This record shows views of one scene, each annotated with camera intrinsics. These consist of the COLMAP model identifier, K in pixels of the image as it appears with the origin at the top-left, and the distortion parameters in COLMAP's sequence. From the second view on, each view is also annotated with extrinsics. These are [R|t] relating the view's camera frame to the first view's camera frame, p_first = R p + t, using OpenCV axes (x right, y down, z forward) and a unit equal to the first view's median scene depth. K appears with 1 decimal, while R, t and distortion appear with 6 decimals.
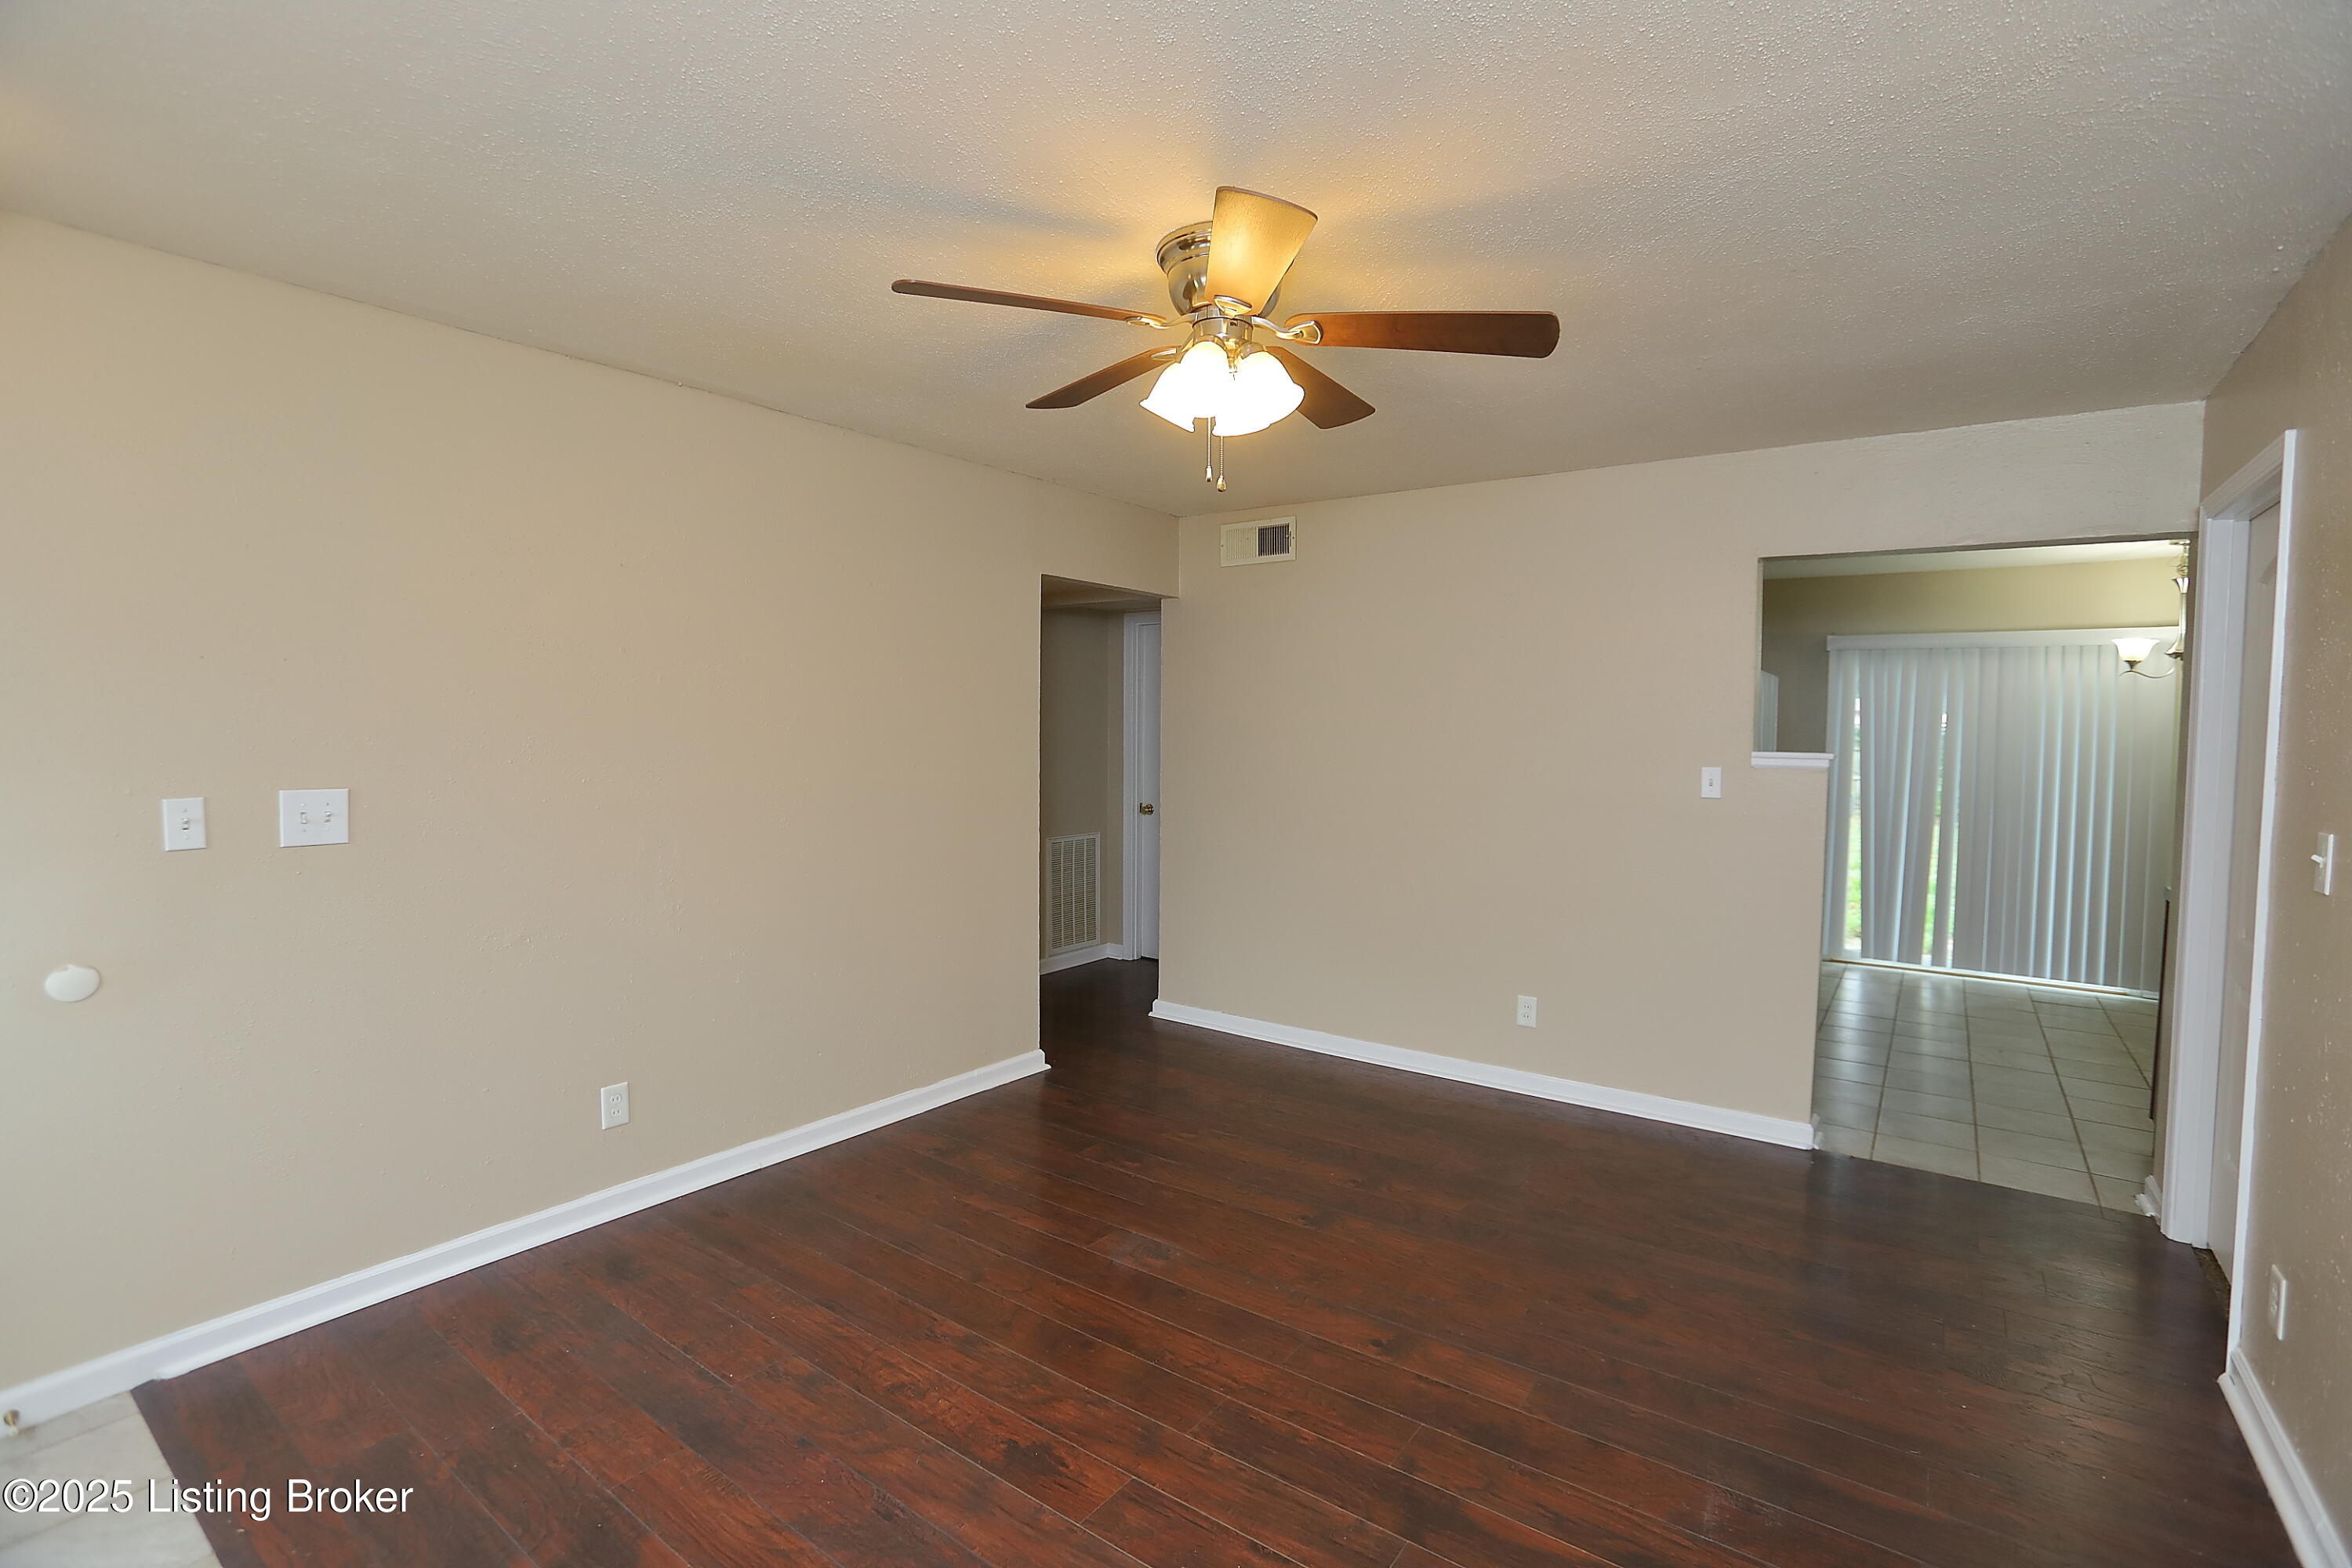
lens RADIAL K [[1069.1, 0, 1167.2], [0, 1069.1, 724.3], [0, 0, 1]] dist [-0.072436, 0.019909]
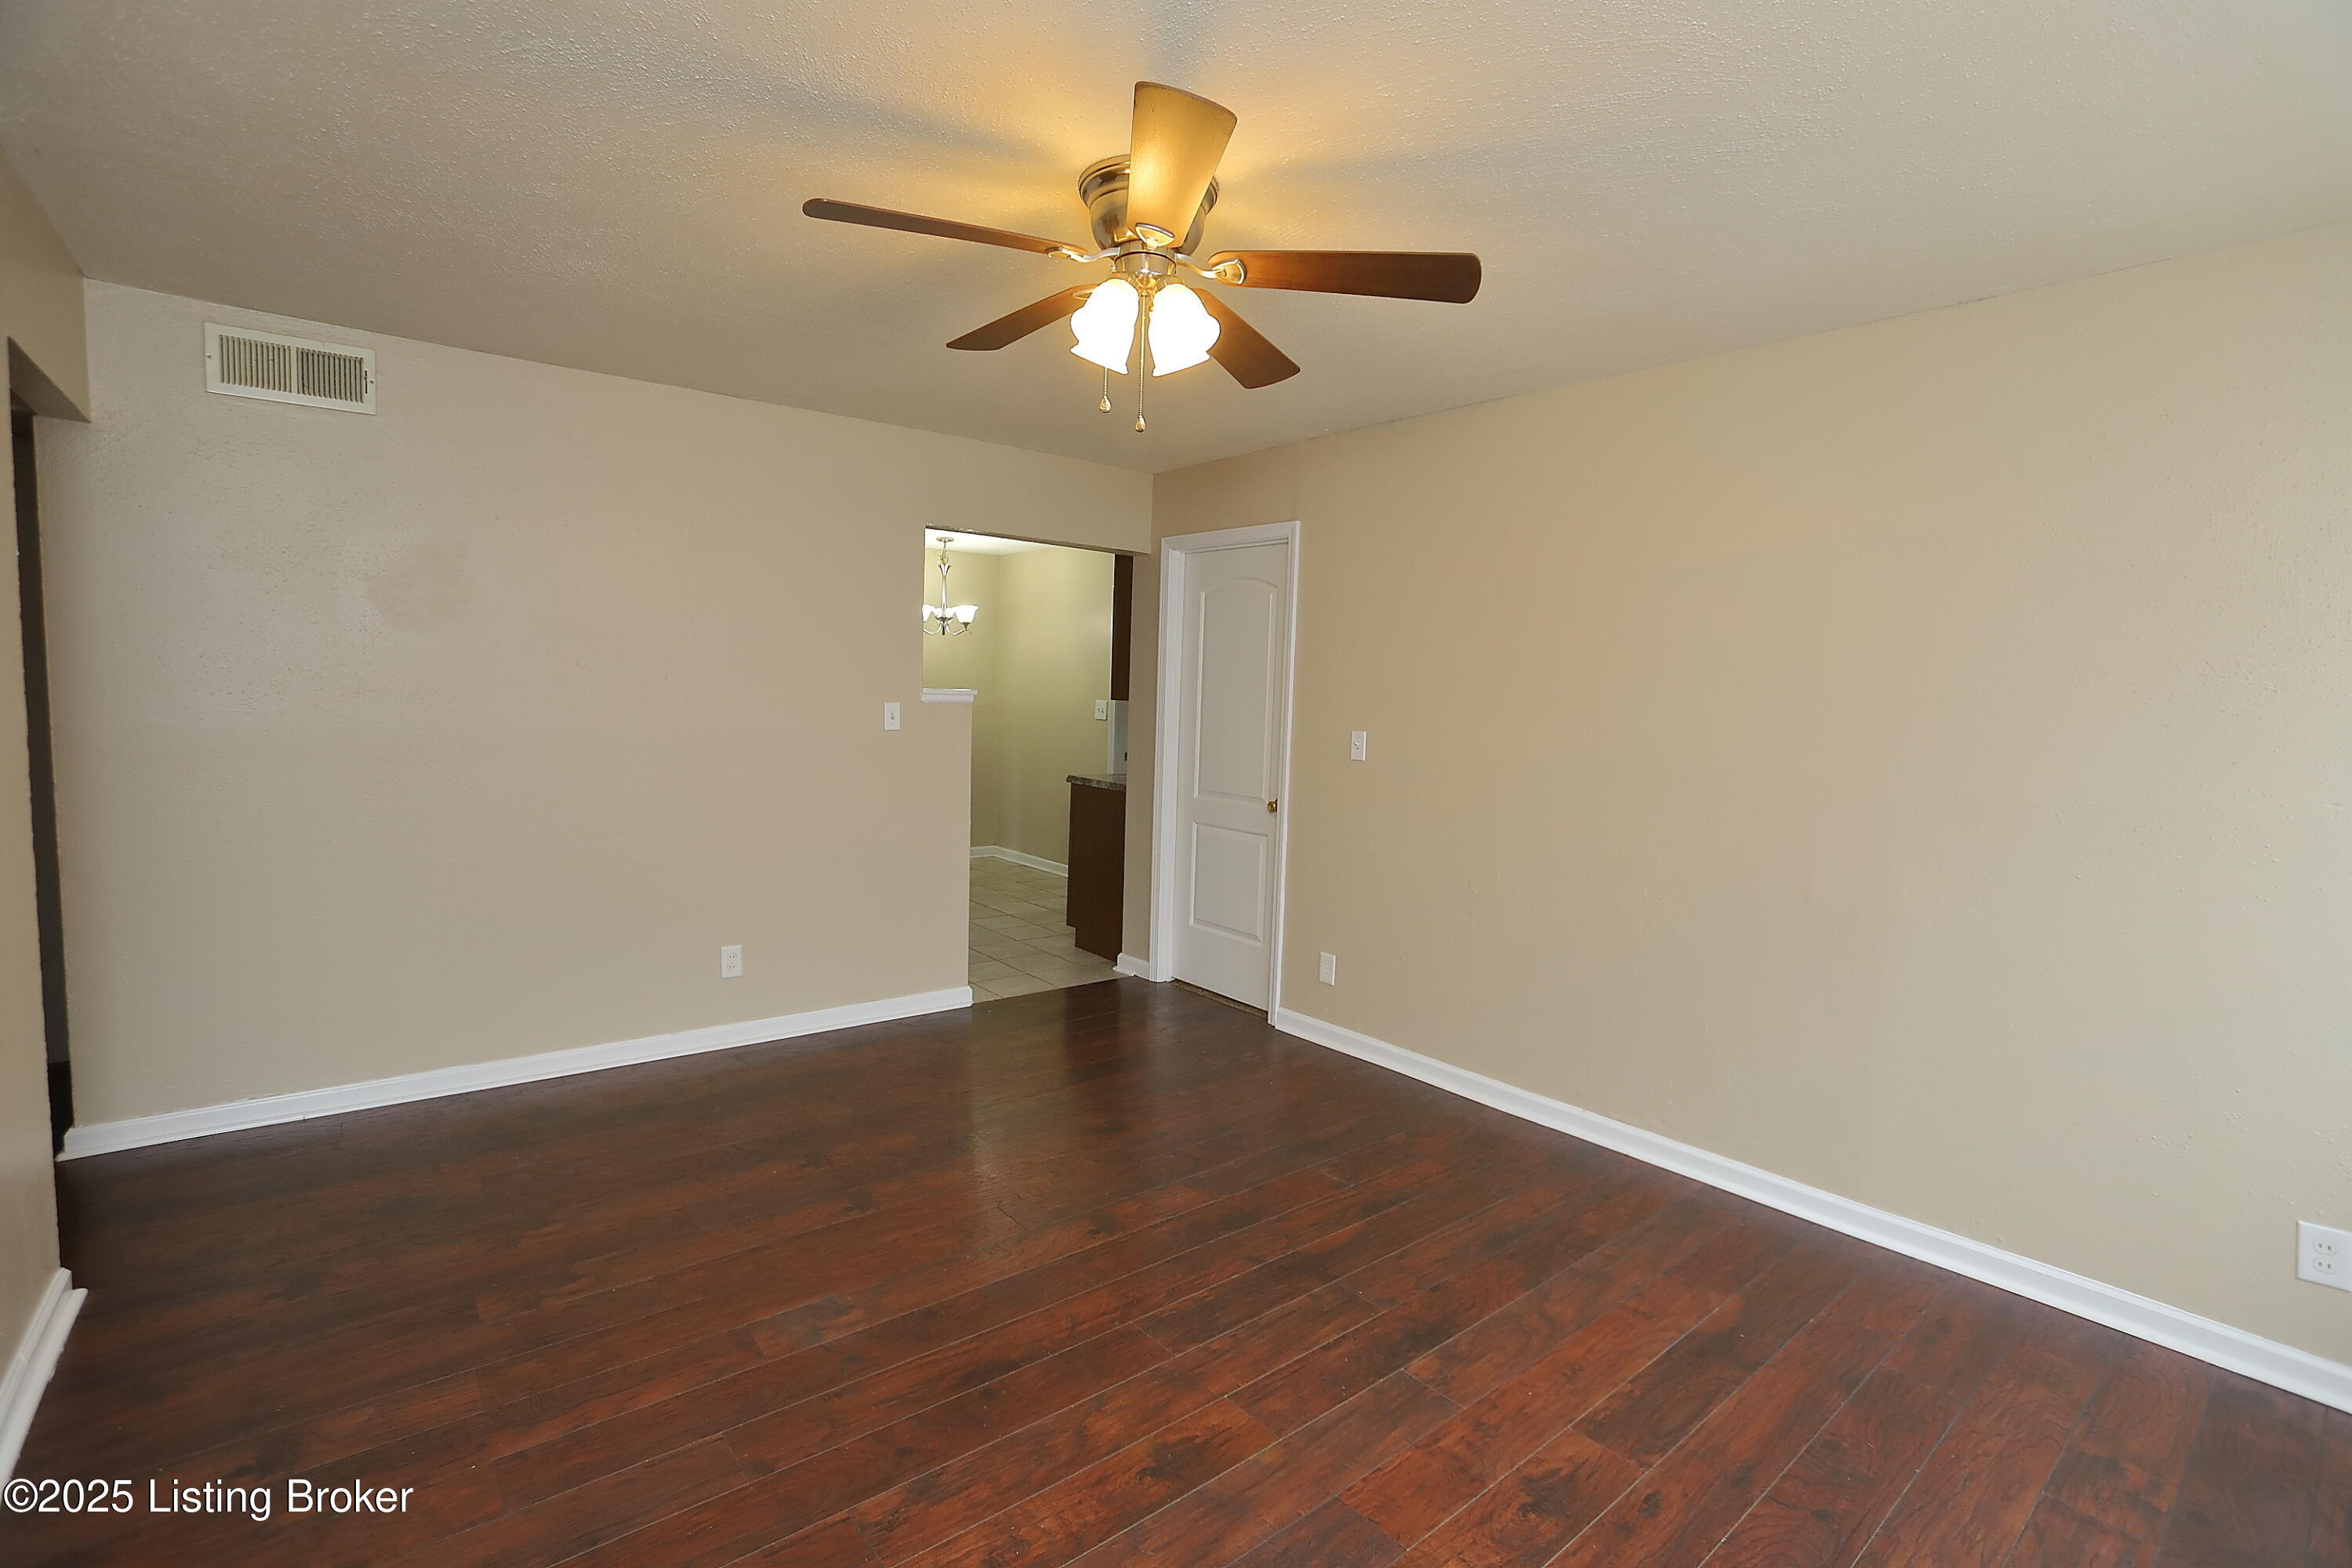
lens RADIAL K [[1077.3, 0, 1178.2], [0, 1077.3, 715.2], [0, 0, 1]] dist [-0.032876, 0.000572]
pose [[0.243510, -0.025035, 0.969575, -0.910968], [-0.035618, 0.998762, 0.034734, -0.001800], [-0.969244, -0.042992, 0.242317, 0.687340]]
